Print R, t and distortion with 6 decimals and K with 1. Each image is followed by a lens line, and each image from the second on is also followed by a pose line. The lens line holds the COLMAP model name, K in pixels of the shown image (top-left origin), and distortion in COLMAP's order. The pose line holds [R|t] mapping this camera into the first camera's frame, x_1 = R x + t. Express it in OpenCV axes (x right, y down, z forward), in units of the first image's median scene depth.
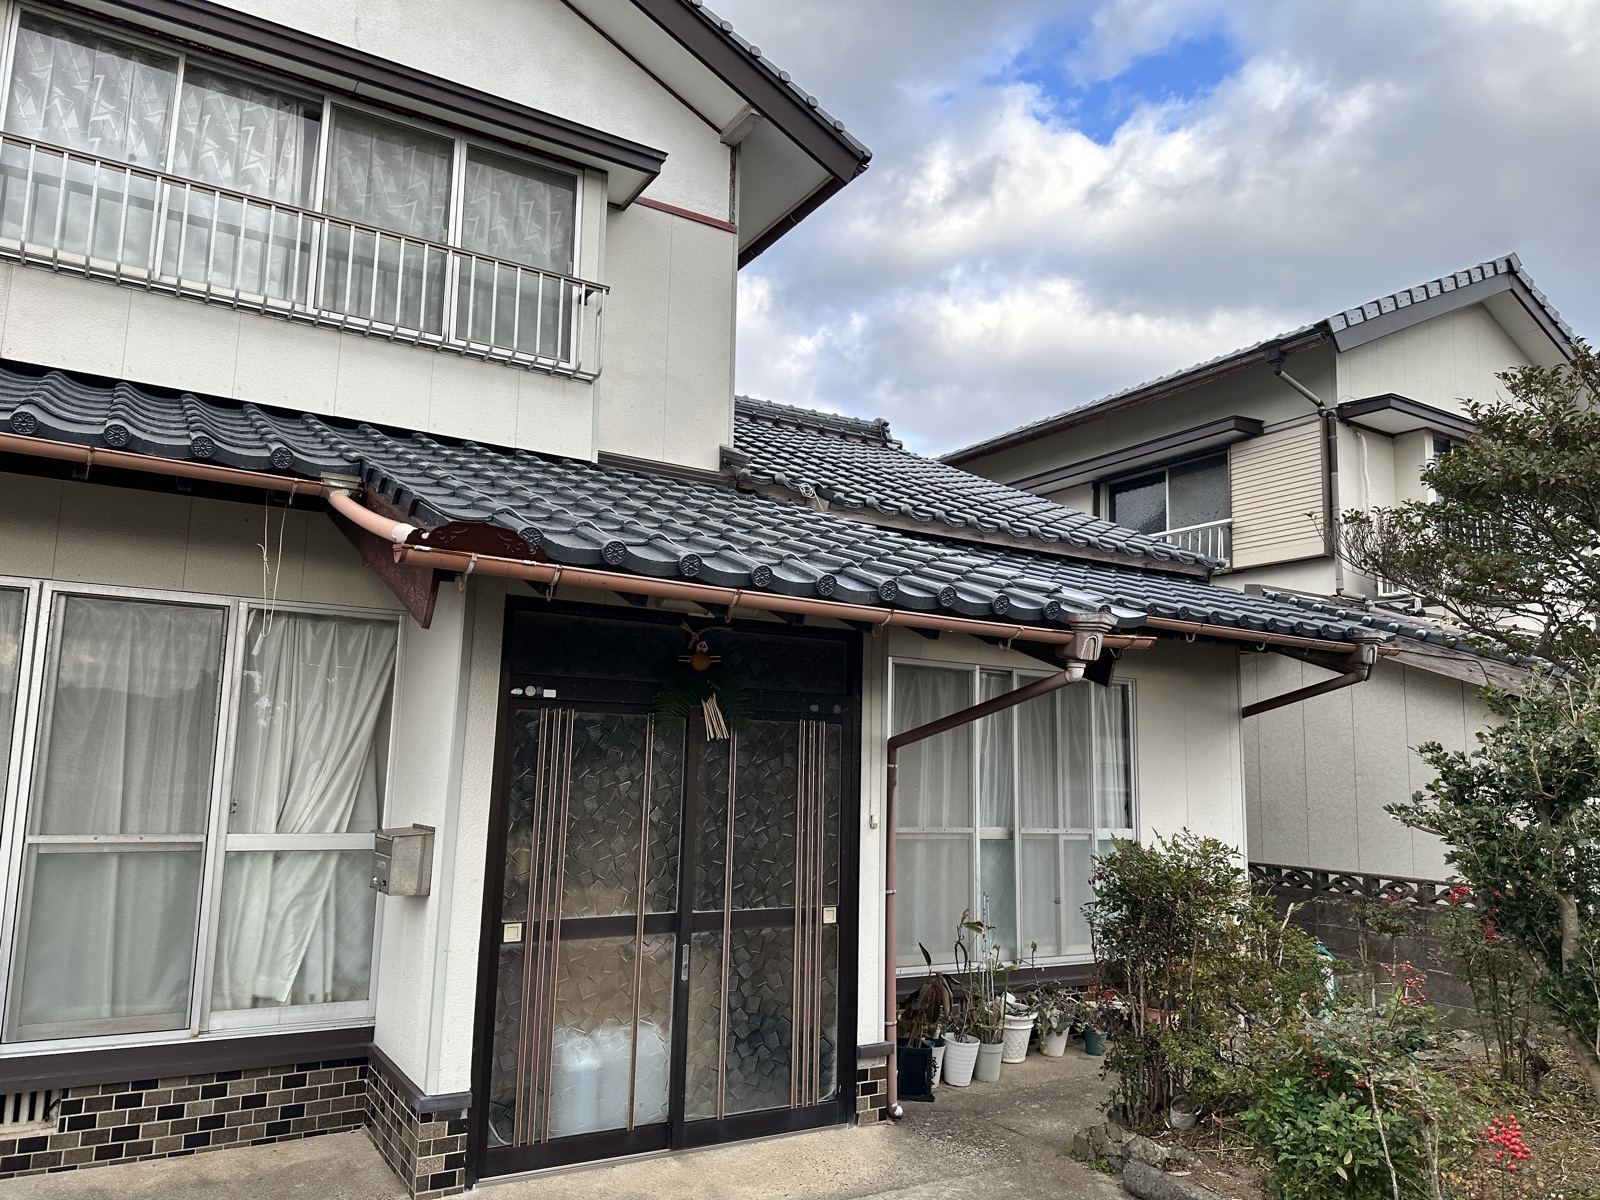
lens RADIAL K [[1133.7, 0, 800.0], [0, 1133.7, 600.0], [0, 0, 1]] dist [0.070852, -0.074413]
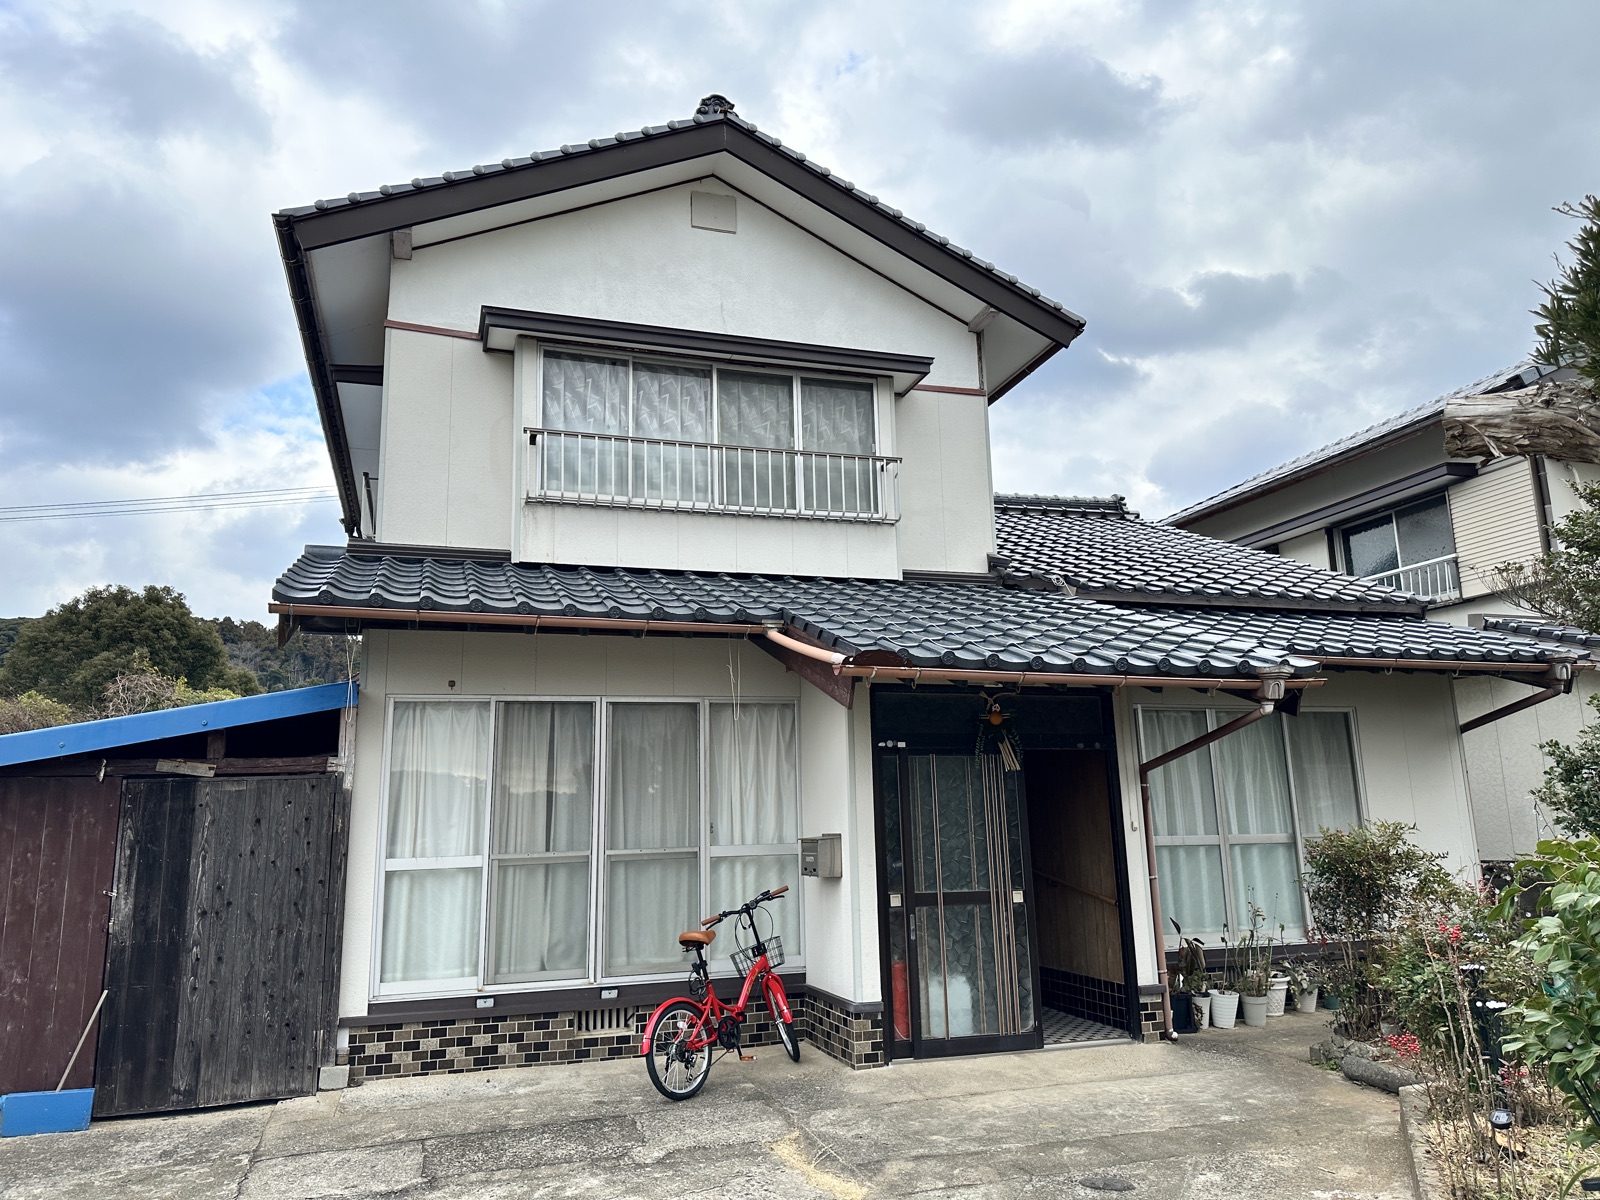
lens RADIAL K [[1126.7, 0, 797.0], [0, 1126.7, 594.6], [0, 0, 1]] dist [0.147209, -0.232480]
pose [[0.971326, -0.094828, -0.218023, -0.002854], [0.083027, 0.994574, -0.062690, -0.028832], [0.222785, 0.042791, 0.973928, -0.423833]]
